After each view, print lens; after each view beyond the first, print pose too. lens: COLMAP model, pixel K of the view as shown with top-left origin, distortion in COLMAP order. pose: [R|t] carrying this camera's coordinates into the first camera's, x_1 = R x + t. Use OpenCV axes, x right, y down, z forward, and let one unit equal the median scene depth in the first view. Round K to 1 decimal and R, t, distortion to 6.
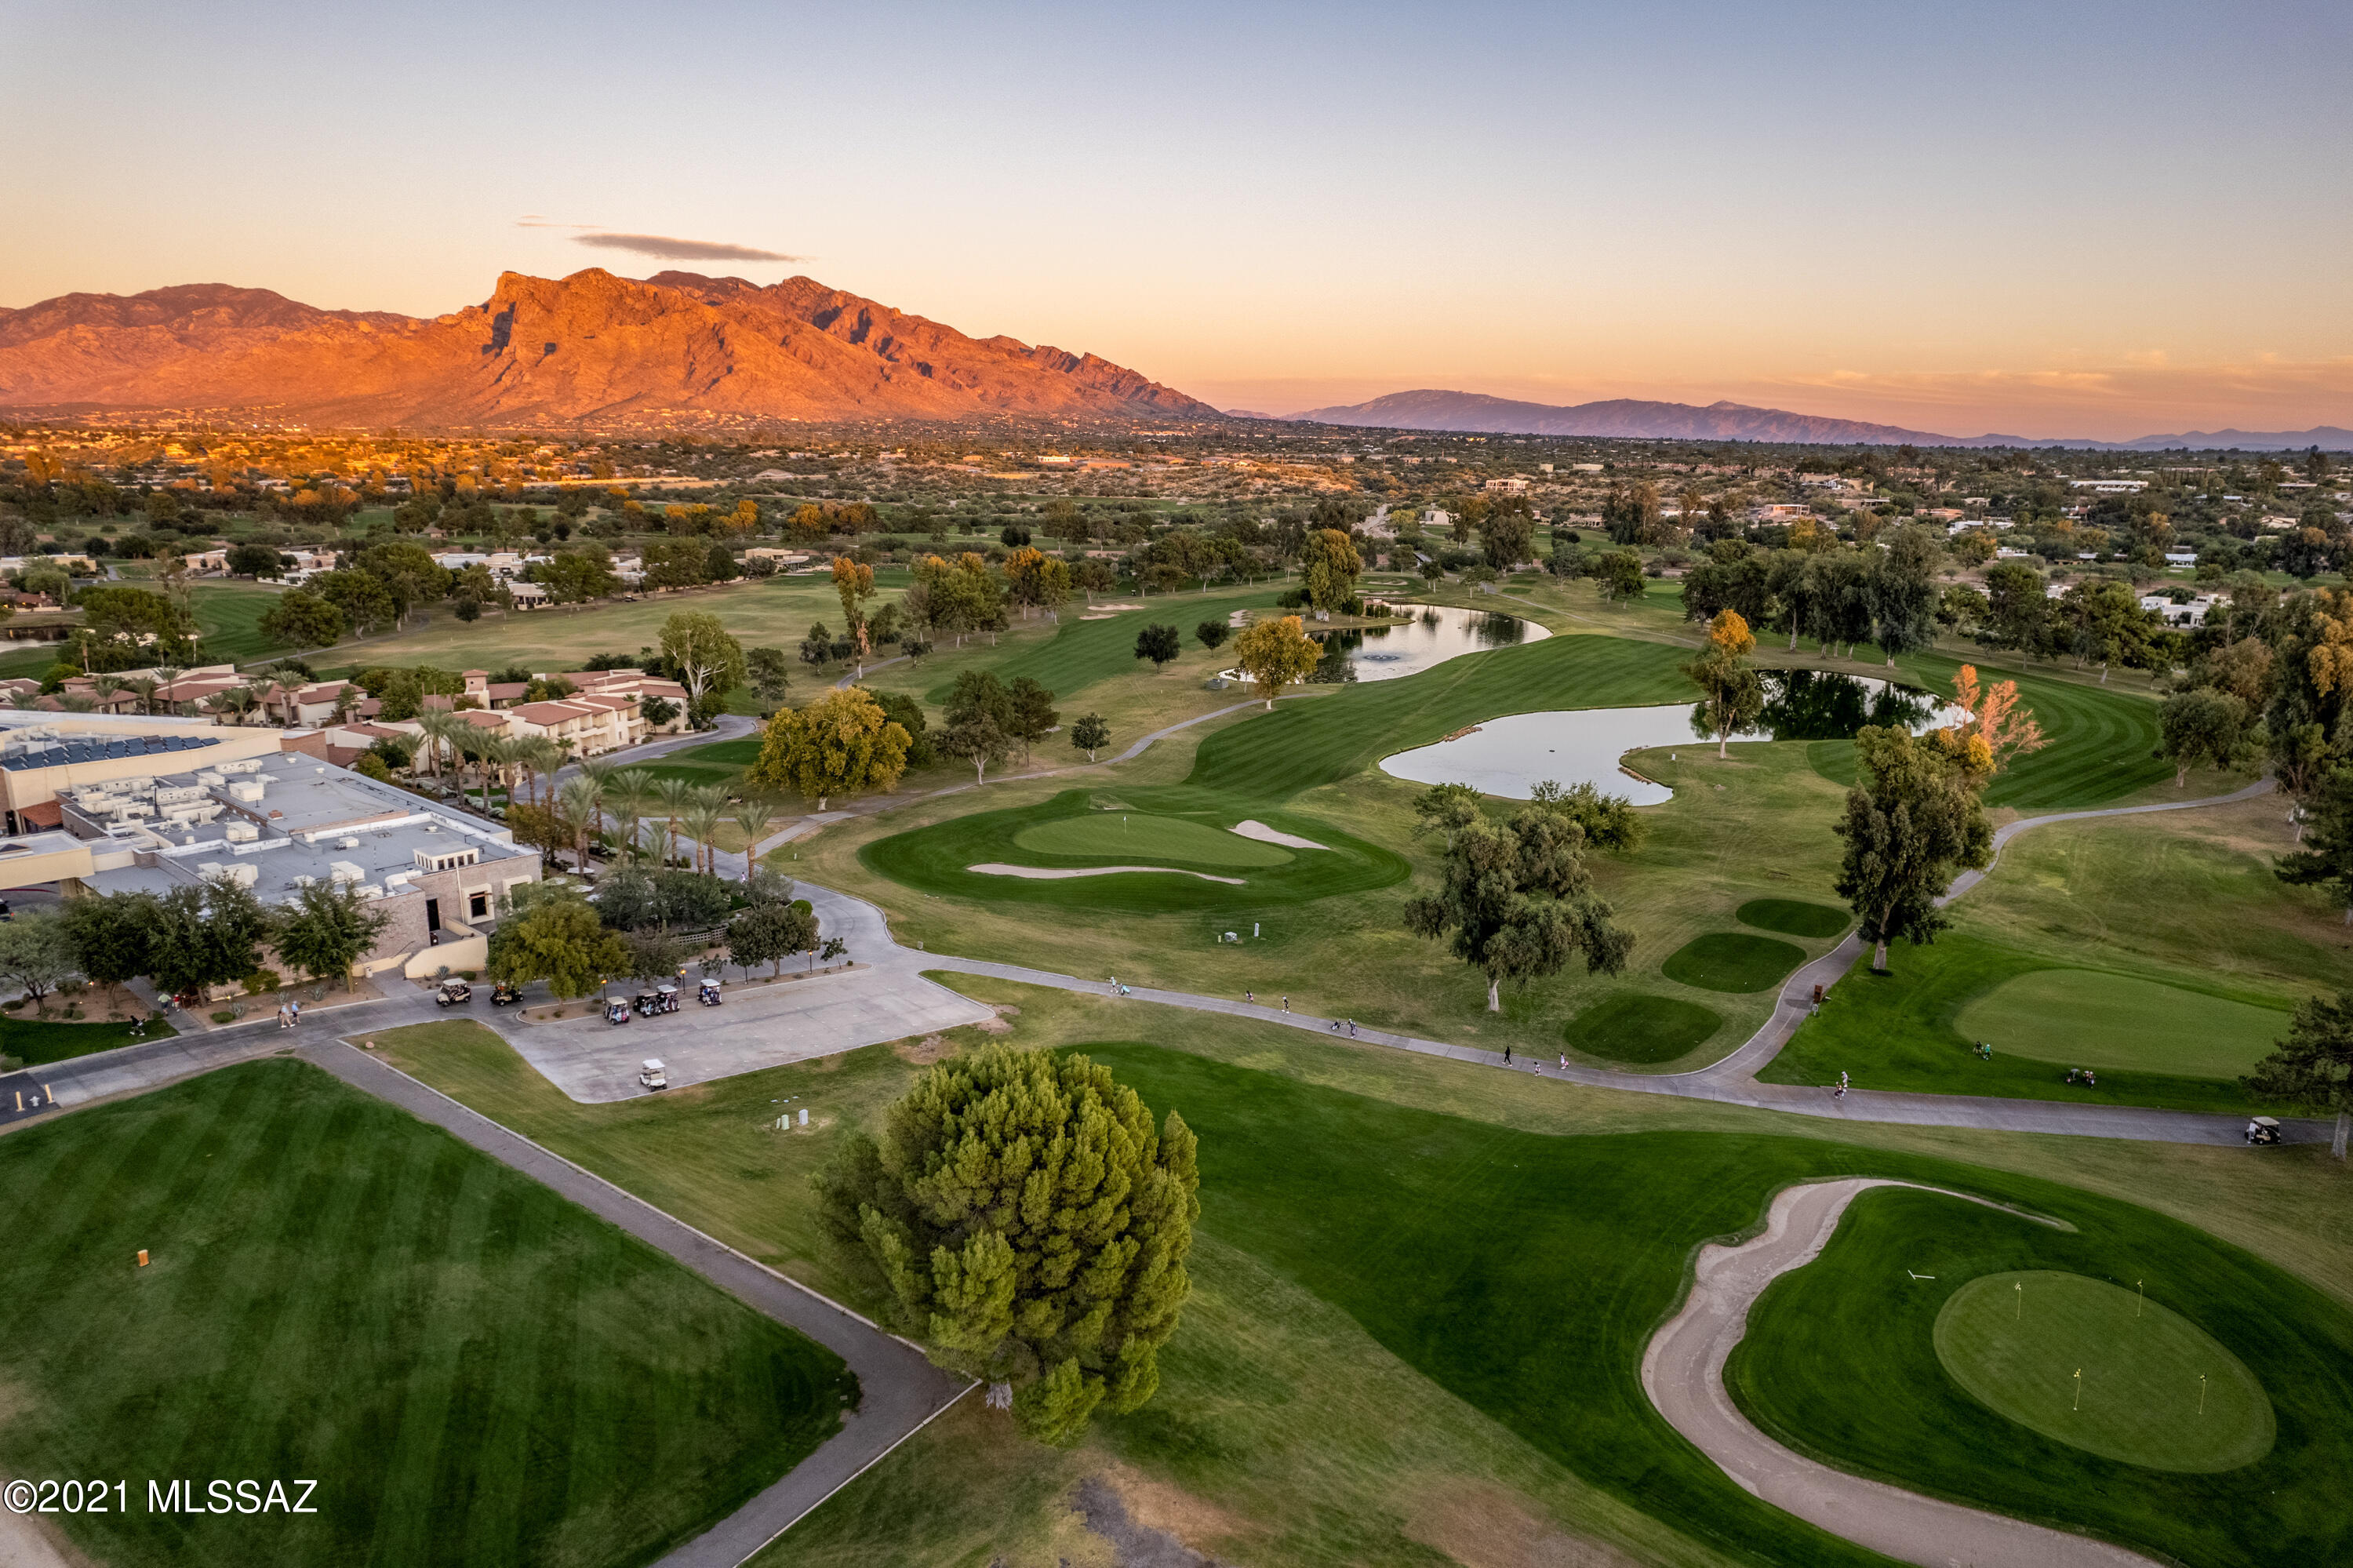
lens RADIAL K [[1498.1, 0, 1192.0], [0, 1498.1, 787.9], [0, 0, 1]] dist [-0.059064, 0.078949]
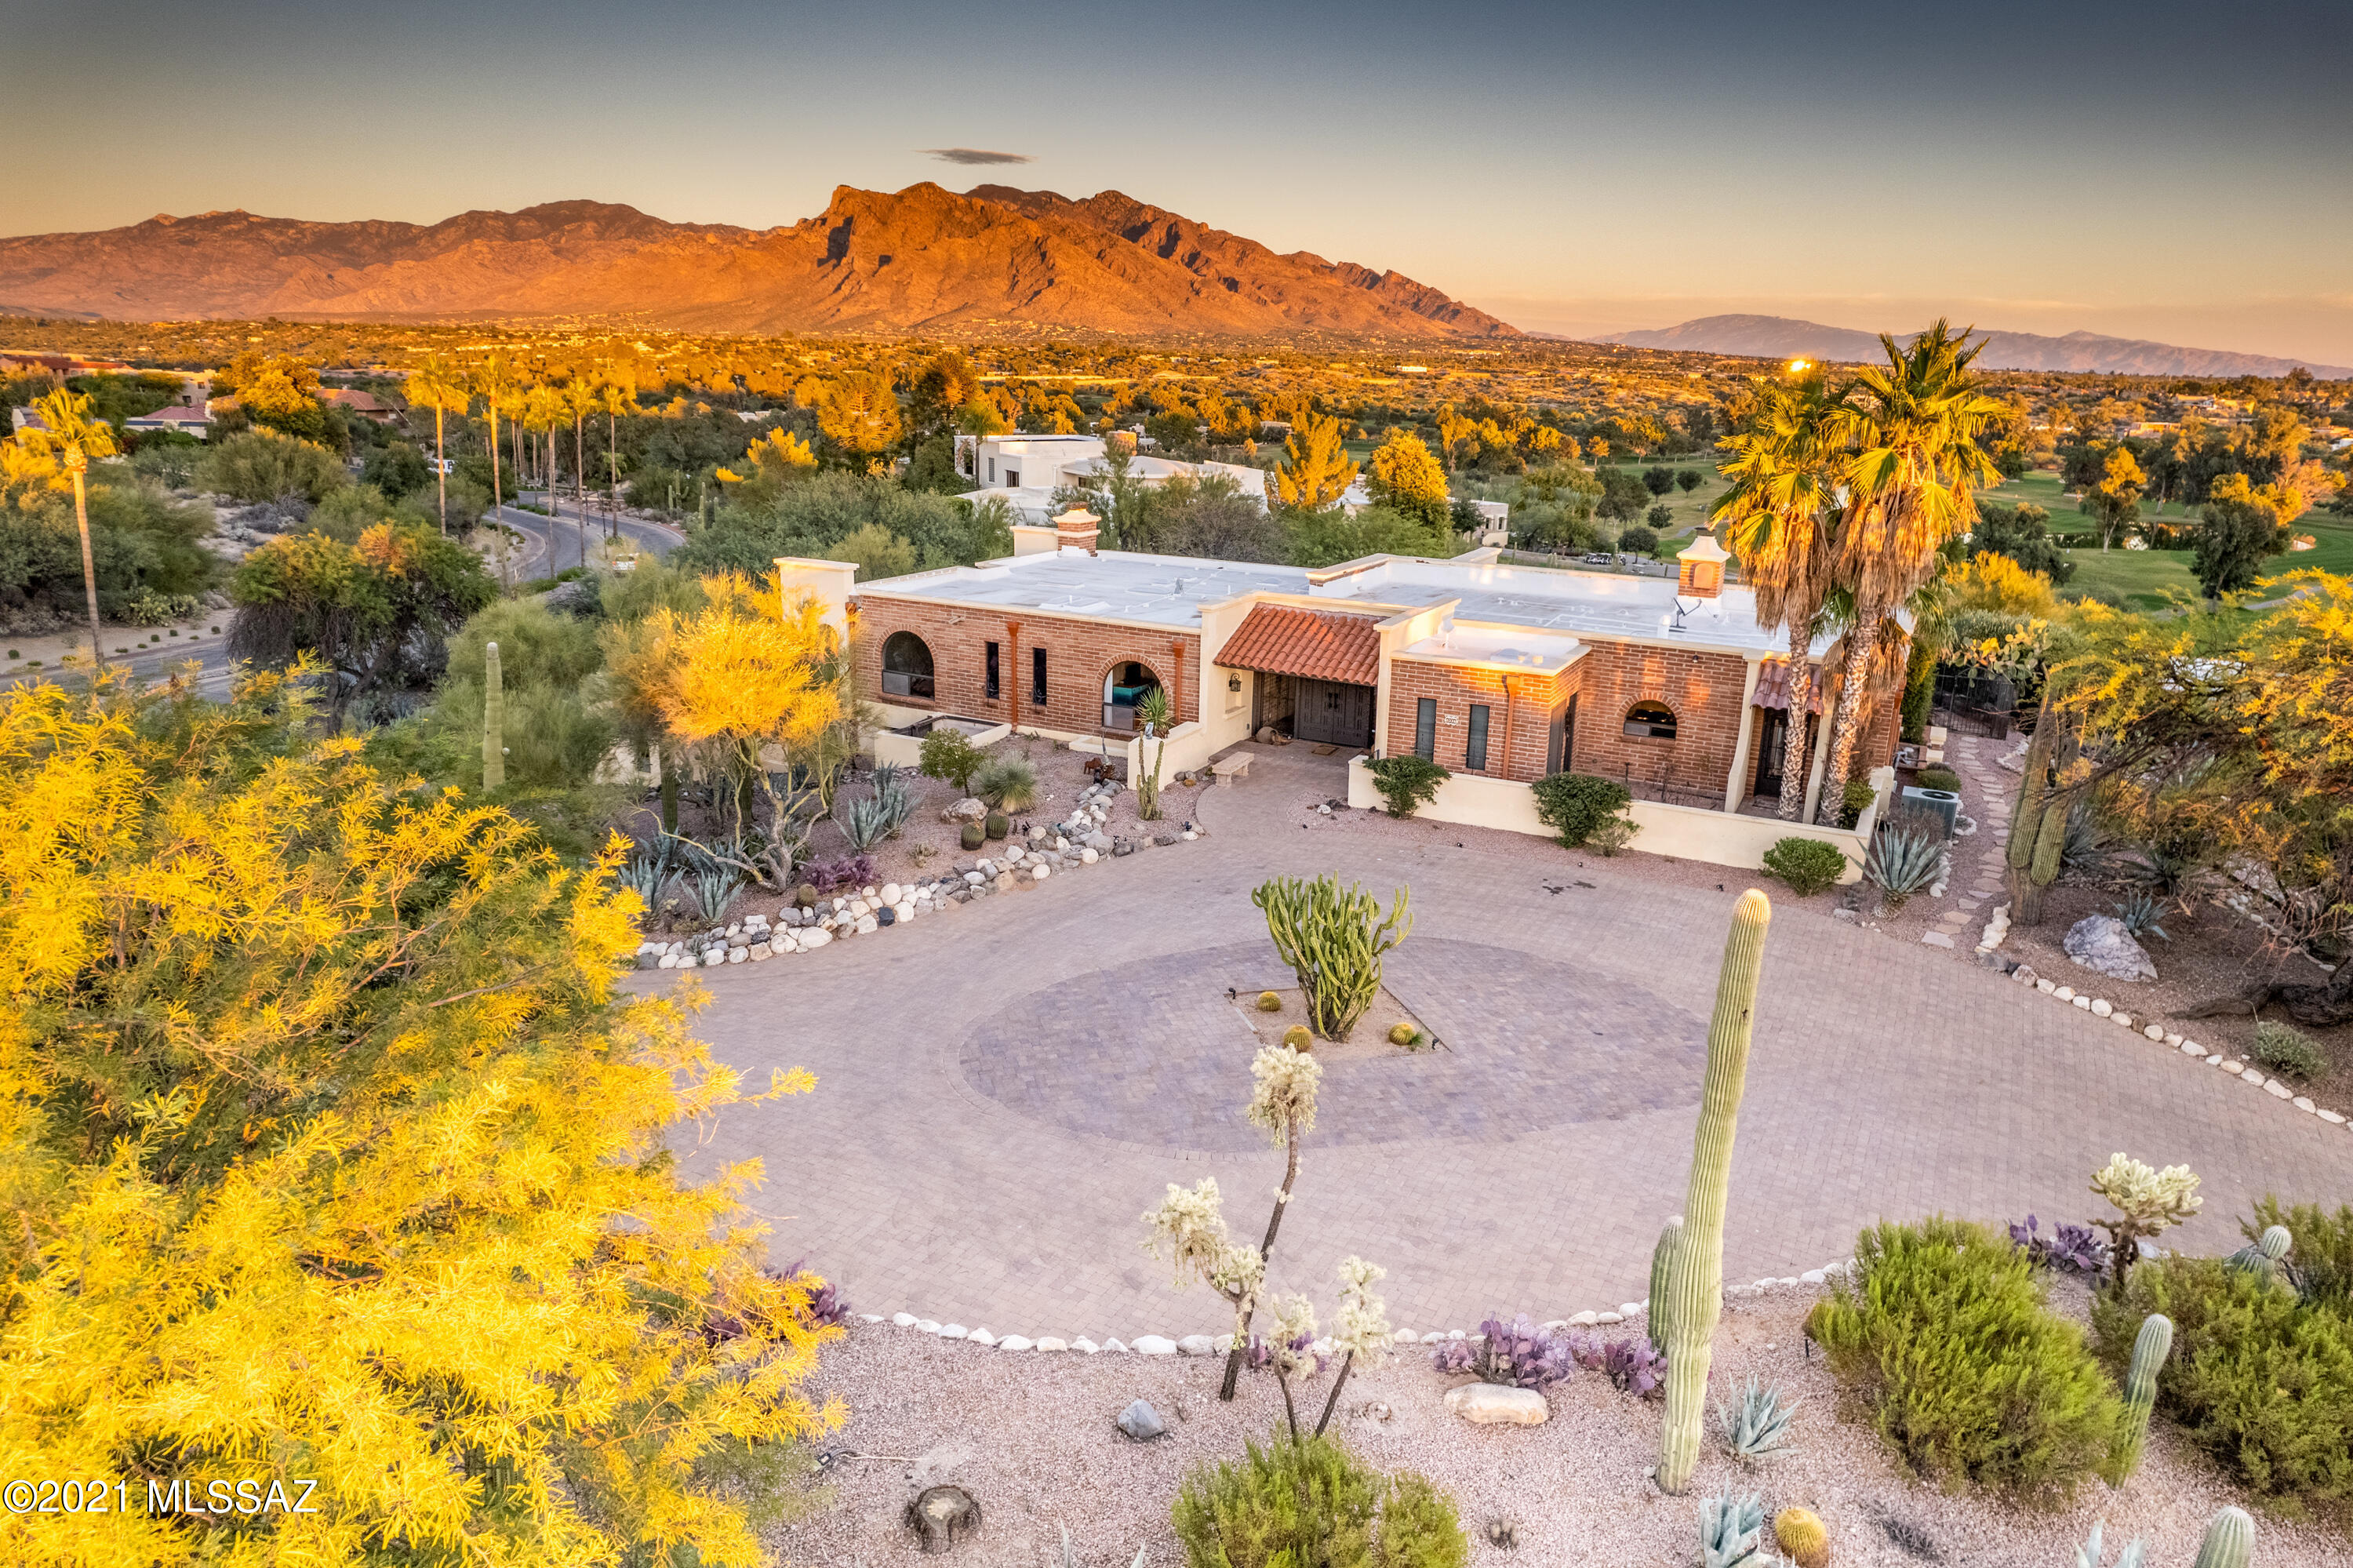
lens RADIAL K [[1498.1, 0, 1192.0], [0, 1498.1, 787.9], [0, 0, 1]] dist [-0.059064, 0.078949]
pose [[0.982468, 0.068636, -0.173337, -0.042850], [-0.059697, 0.996629, 0.056271, 0.030576], [0.176615, -0.044936, 0.983254, -0.099975]]
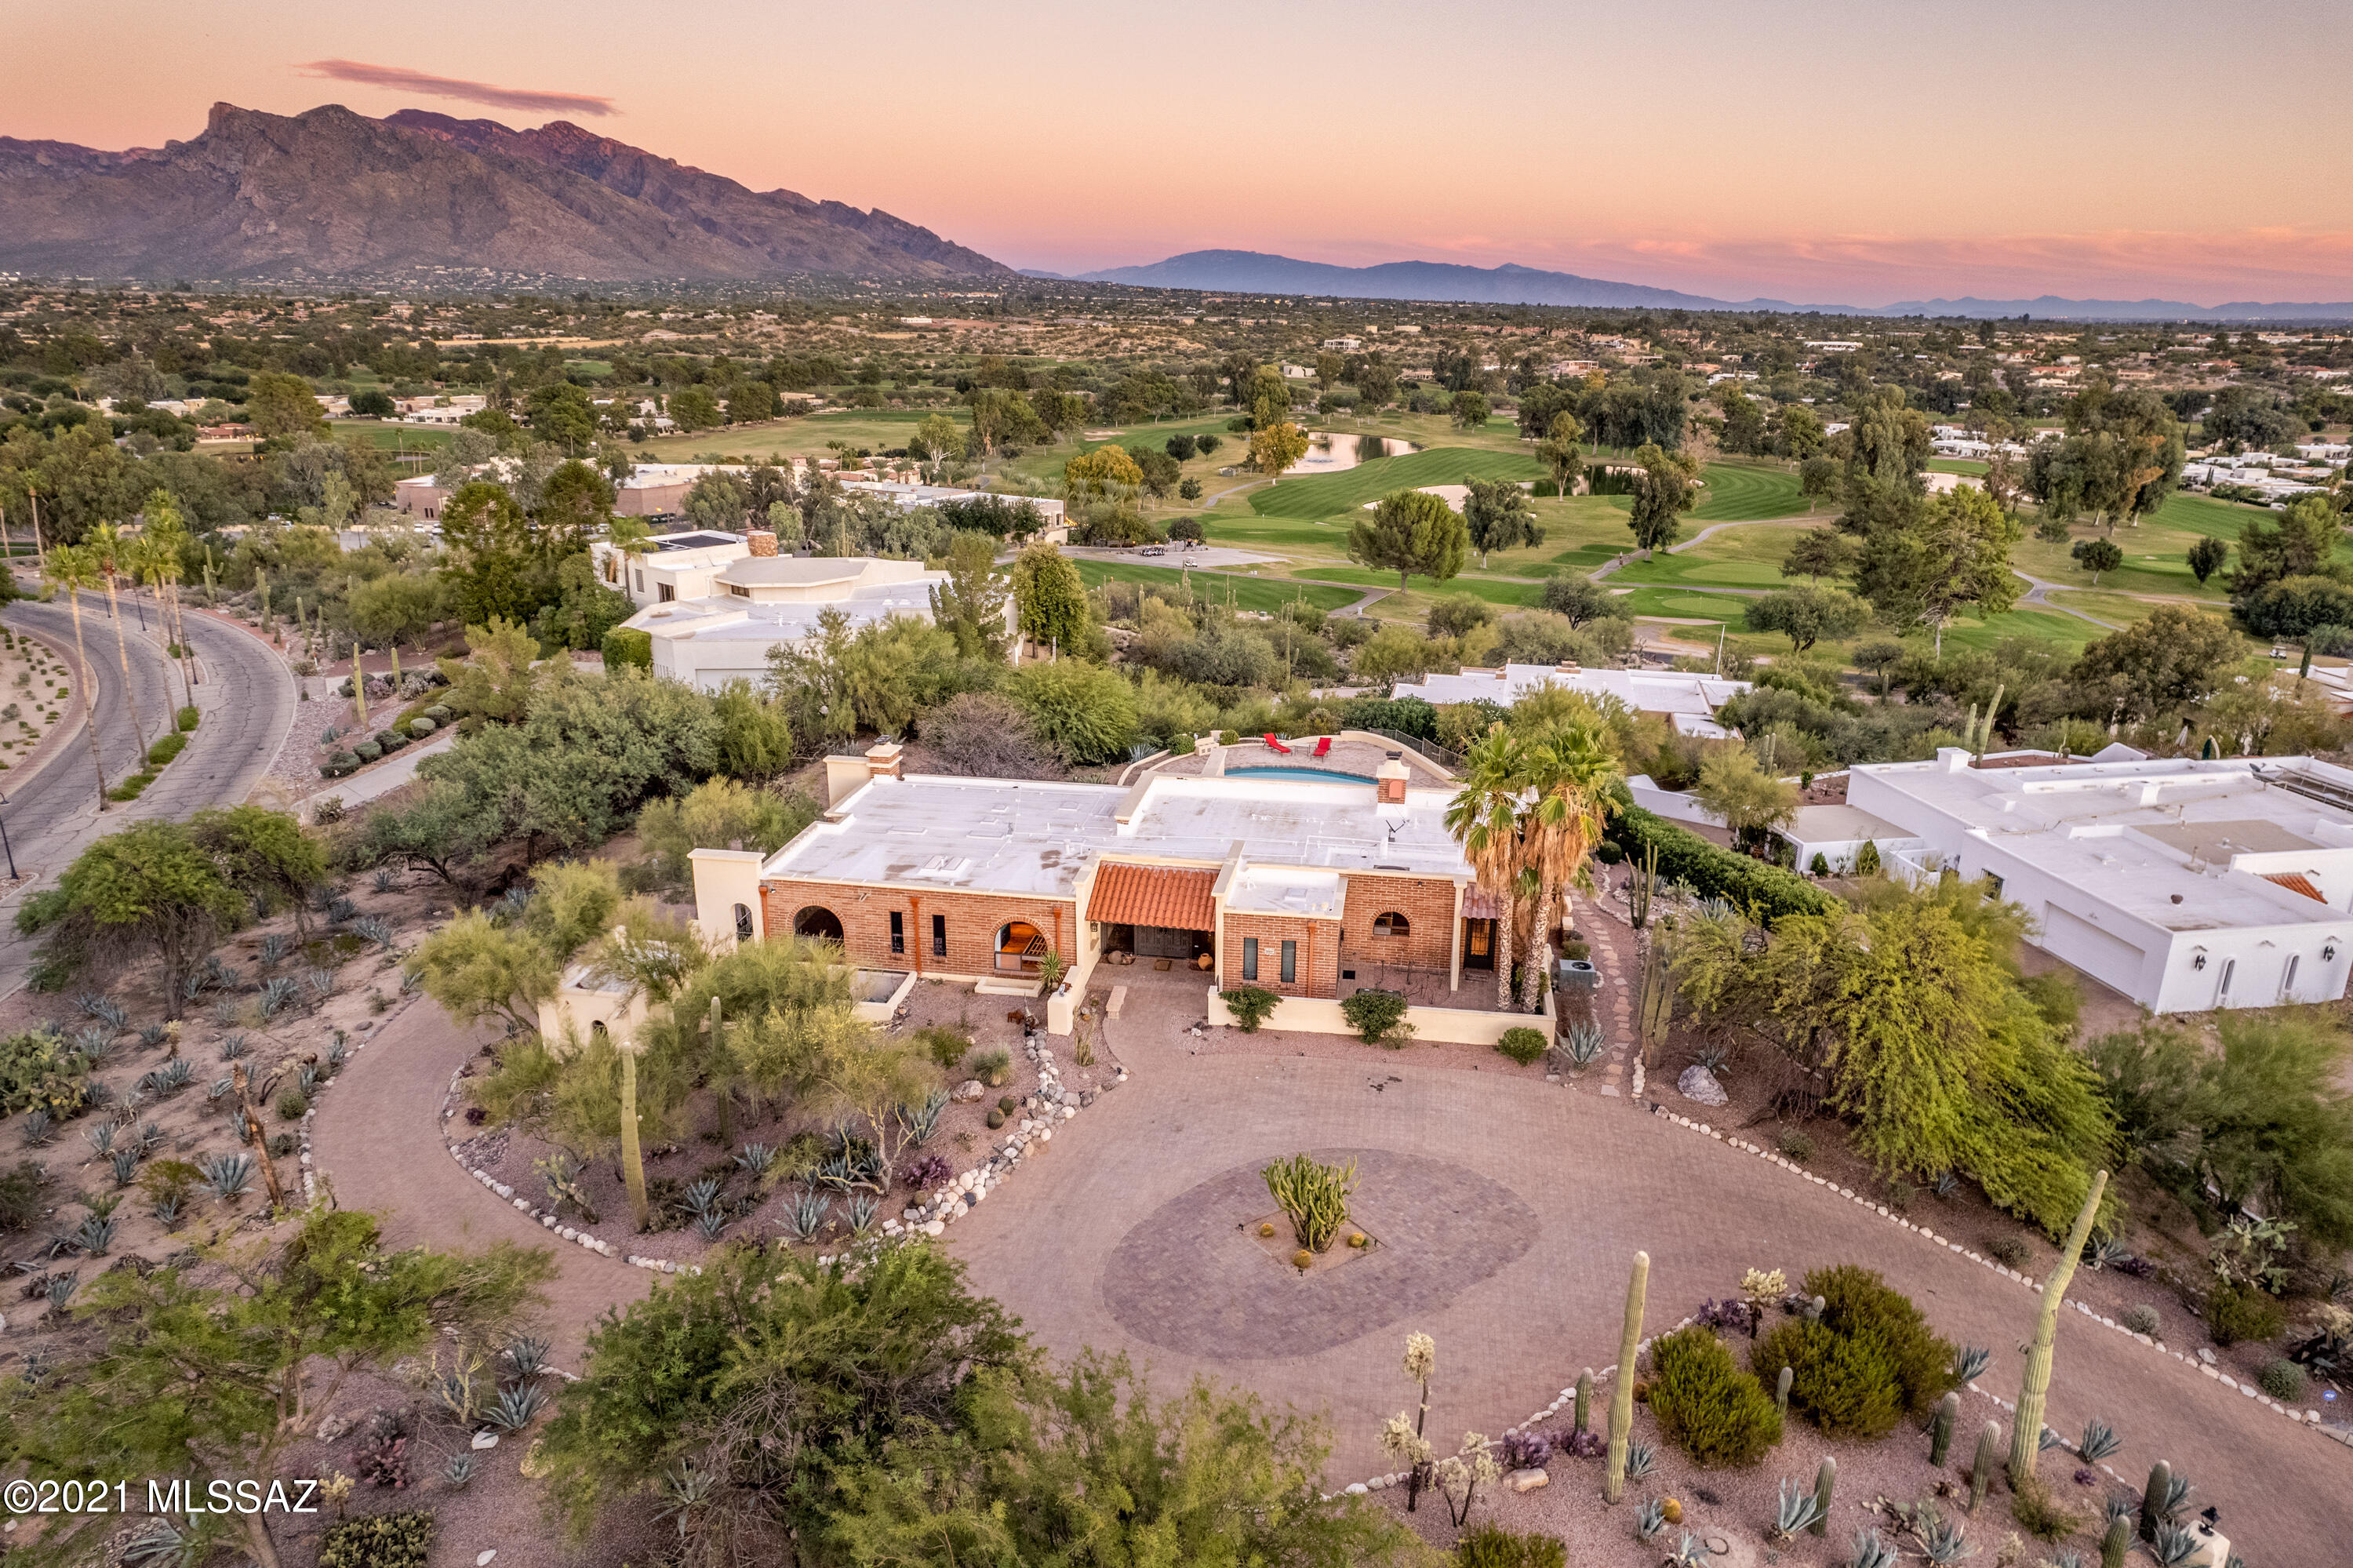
lens RADIAL K [[1498.1, 0, 1192.0], [0, 1498.1, 787.9], [0, 0, 1]] dist [-0.059064, 0.078949]
pose [[0.990967, -0.036637, 0.129006, -0.048603], [0.025313, 0.995768, 0.088353, 0.024254], [-0.131697, -0.084289, 0.987700, -0.108144]]
